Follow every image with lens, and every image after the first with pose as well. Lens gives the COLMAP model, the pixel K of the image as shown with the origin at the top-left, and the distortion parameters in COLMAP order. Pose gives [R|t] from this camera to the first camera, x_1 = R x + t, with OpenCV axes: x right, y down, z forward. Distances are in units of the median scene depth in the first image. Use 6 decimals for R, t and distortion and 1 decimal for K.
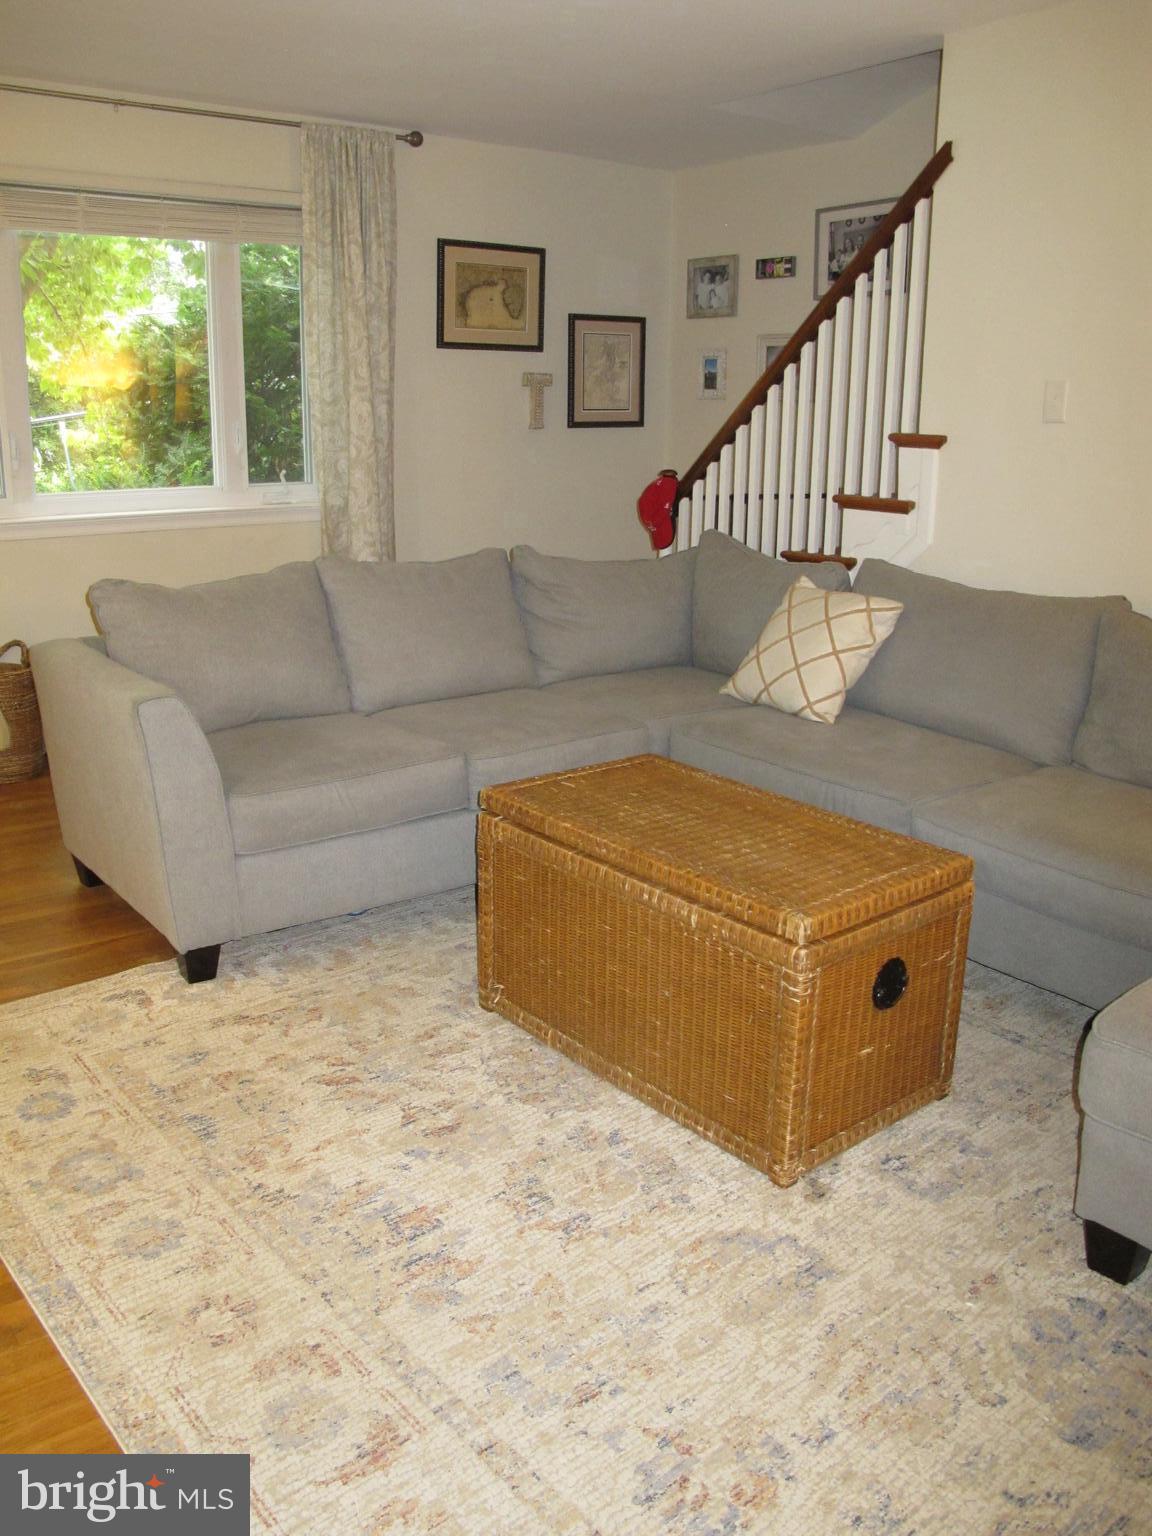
lens RADIAL K [[1280.6, 0, 549.6], [0, 1280.6, 762.6], [0, 0, 1]] dist [-0.151389, 0.116343]
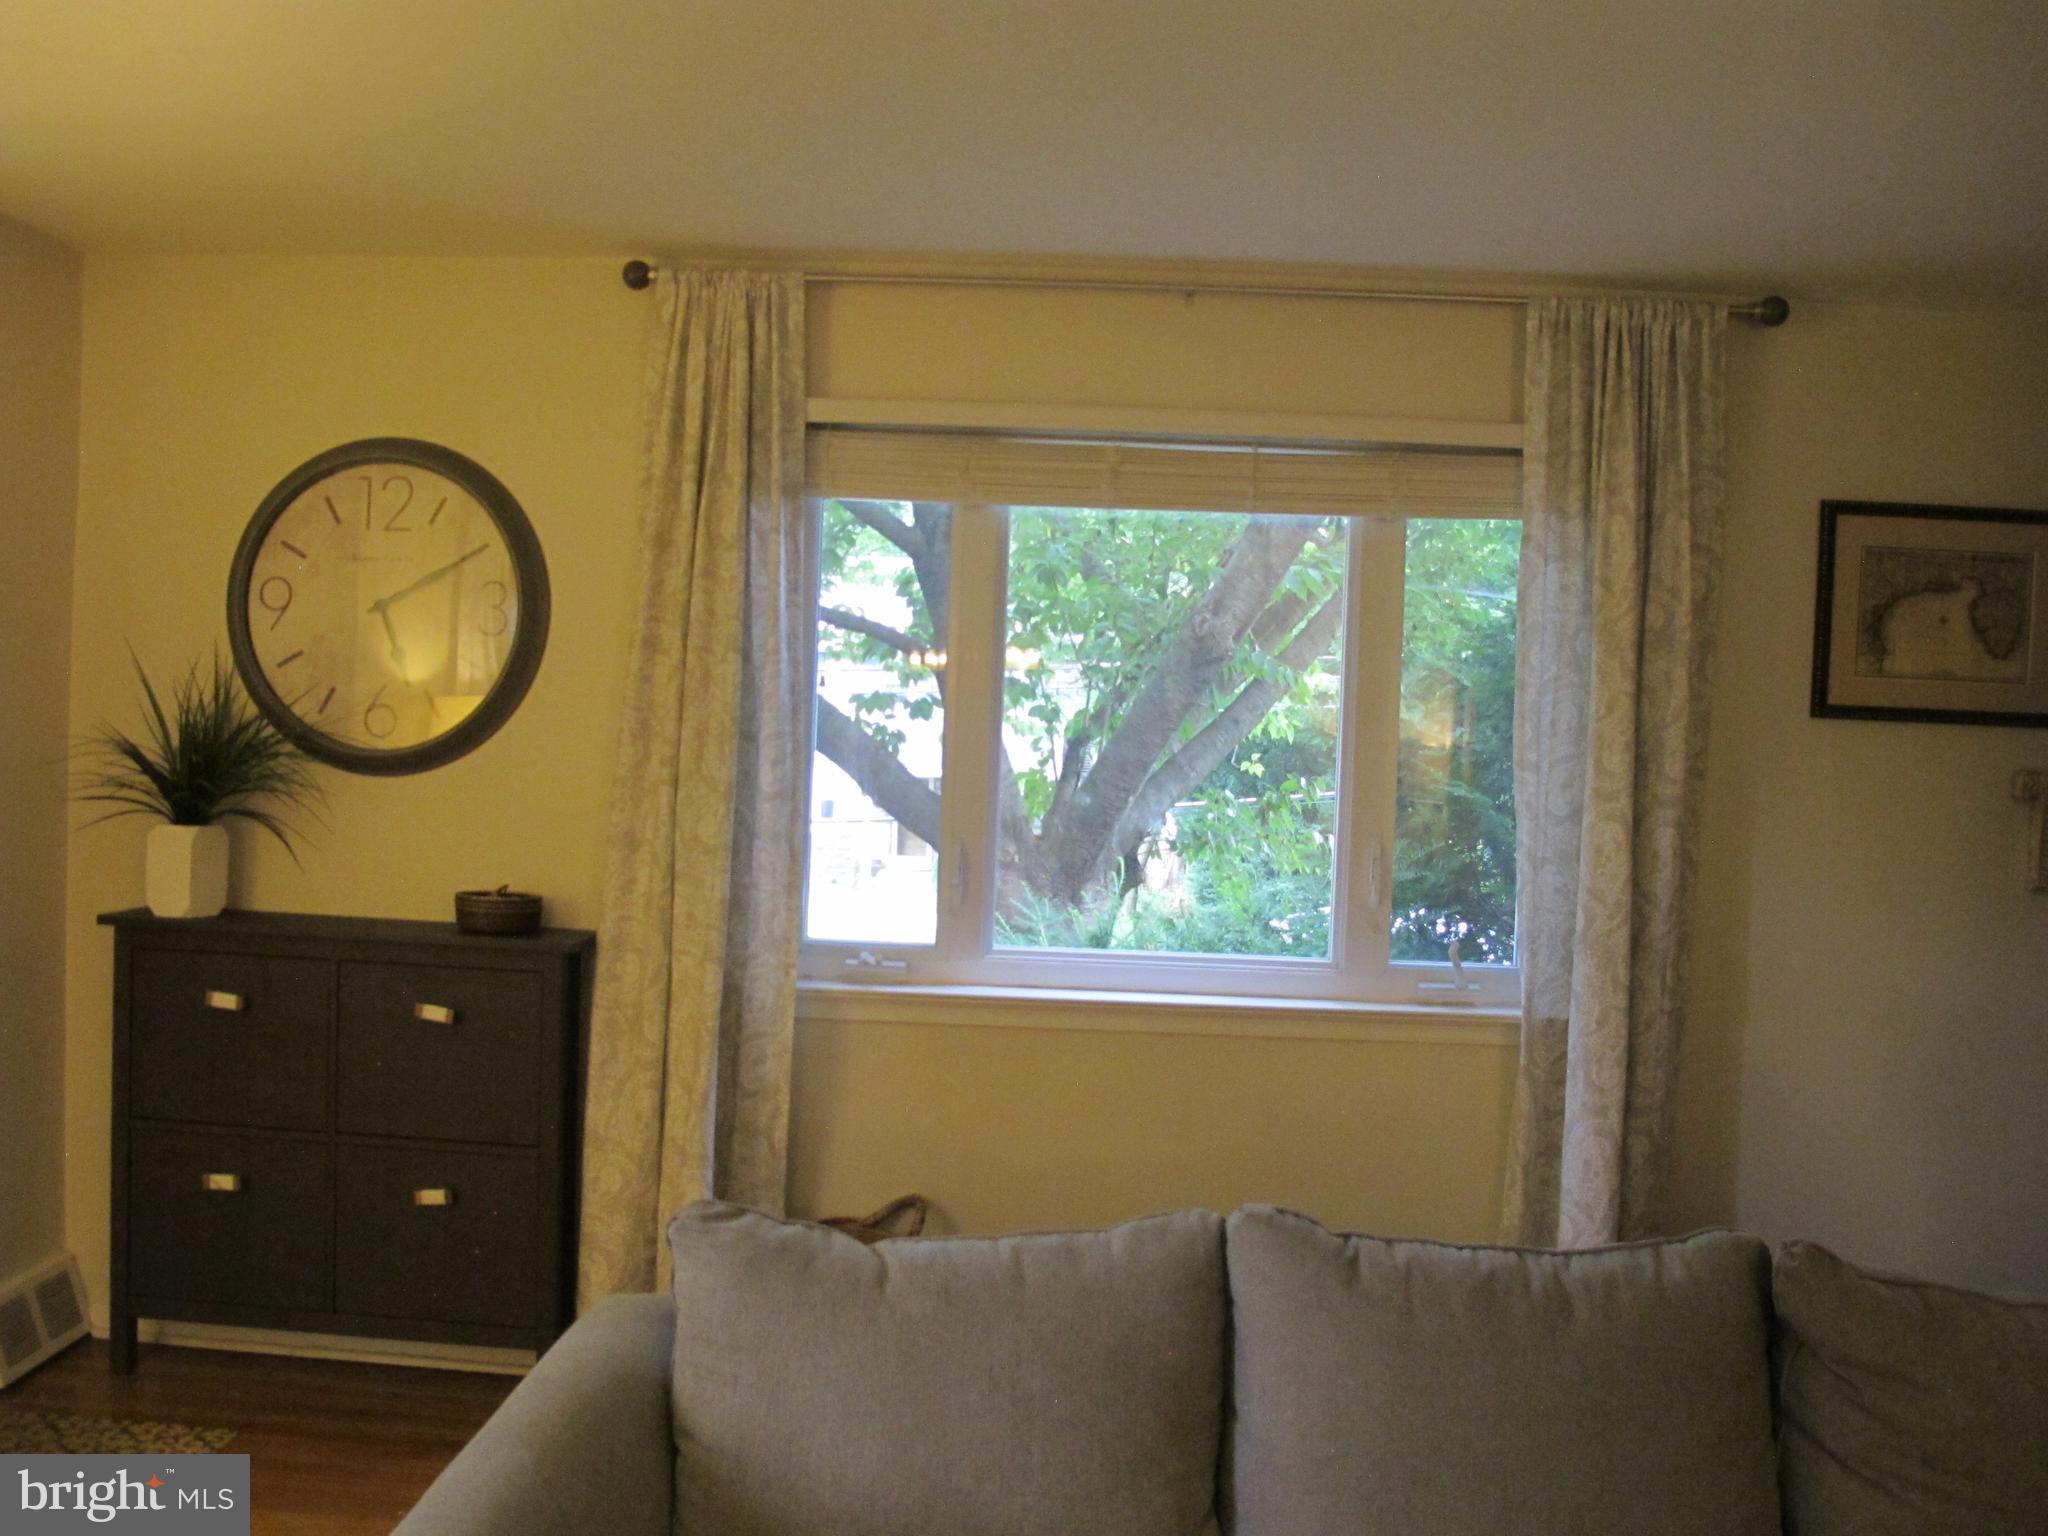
lens RADIAL K [[1707.4, 0, 1026.7], [0, 1707.4, 777.3], [0, 0, 1]] dist [-0.151389, 0.116343]
pose [[0.783845, 0.034120, -0.620019, 0.135097], [-0.198407, 0.959911, -0.198007, -0.226998], [0.588407, 0.278222, 0.759190, 0.647392]]
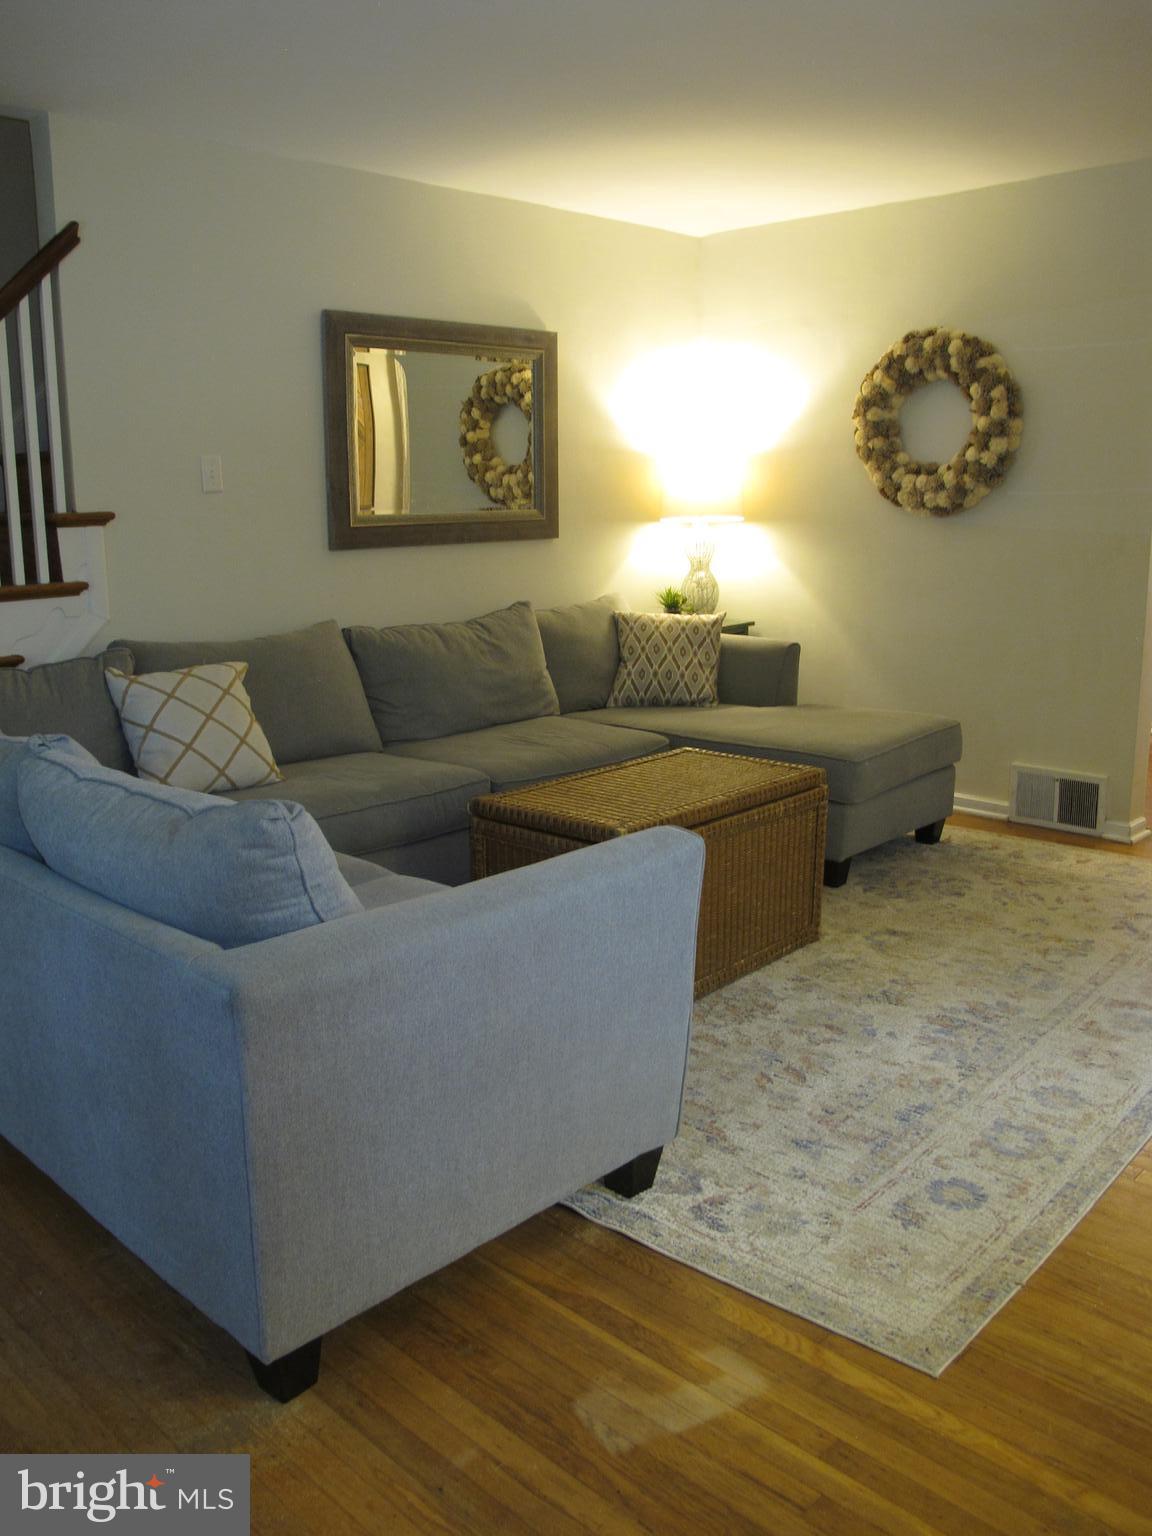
lens RADIAL K [[1280.6, 0, 549.6], [0, 1280.6, 762.6], [0, 0, 1]] dist [-0.151389, 0.116343]
pose [[-0.140592, -0.222445, 0.964755, -1.036600], [0.278522, 0.926195, 0.254143, -0.314747], [-0.950084, 0.304436, -0.068260, 1.072105]]
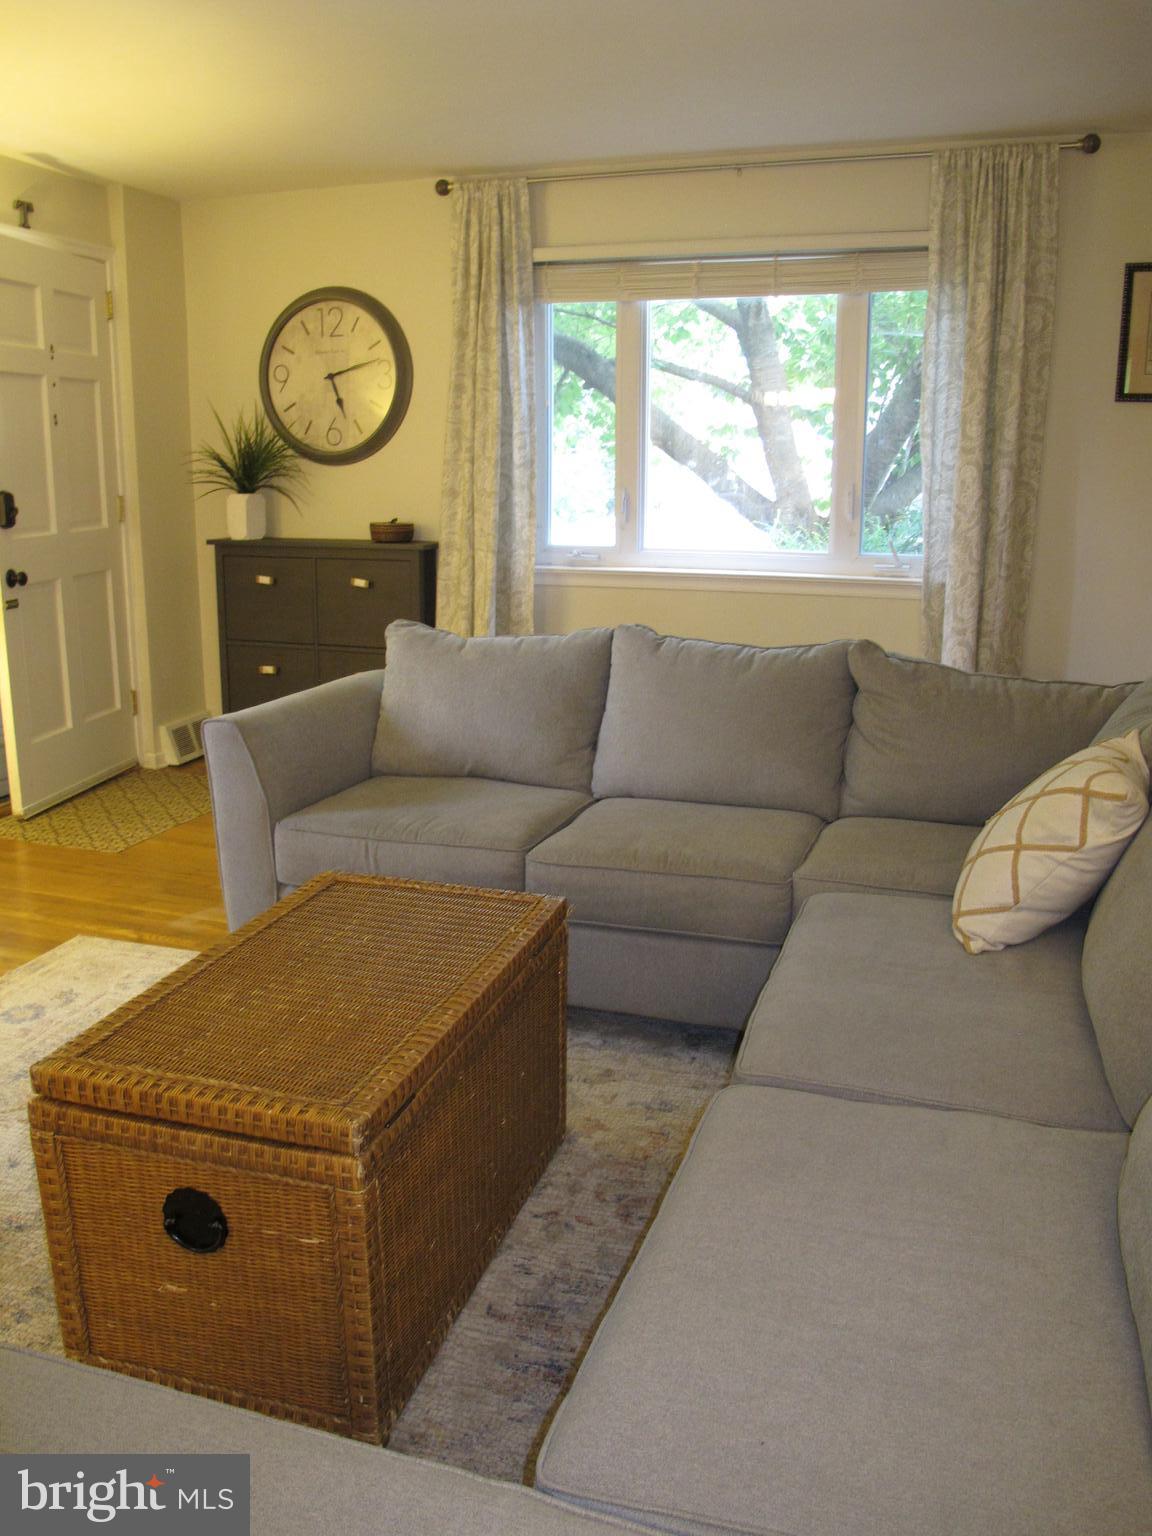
lens RADIAL K [[1283.2, 0, 576.0], [0, 1283.2, 768.0], [0, 0, 1]] dist [-0.149460, 0.125375]
pose [[0.563900, 0.181866, -0.805569, 0.751909], [-0.223581, 0.972642, 0.063078, -0.144815], [0.795002, 0.144540, 0.589135, 0.564730]]
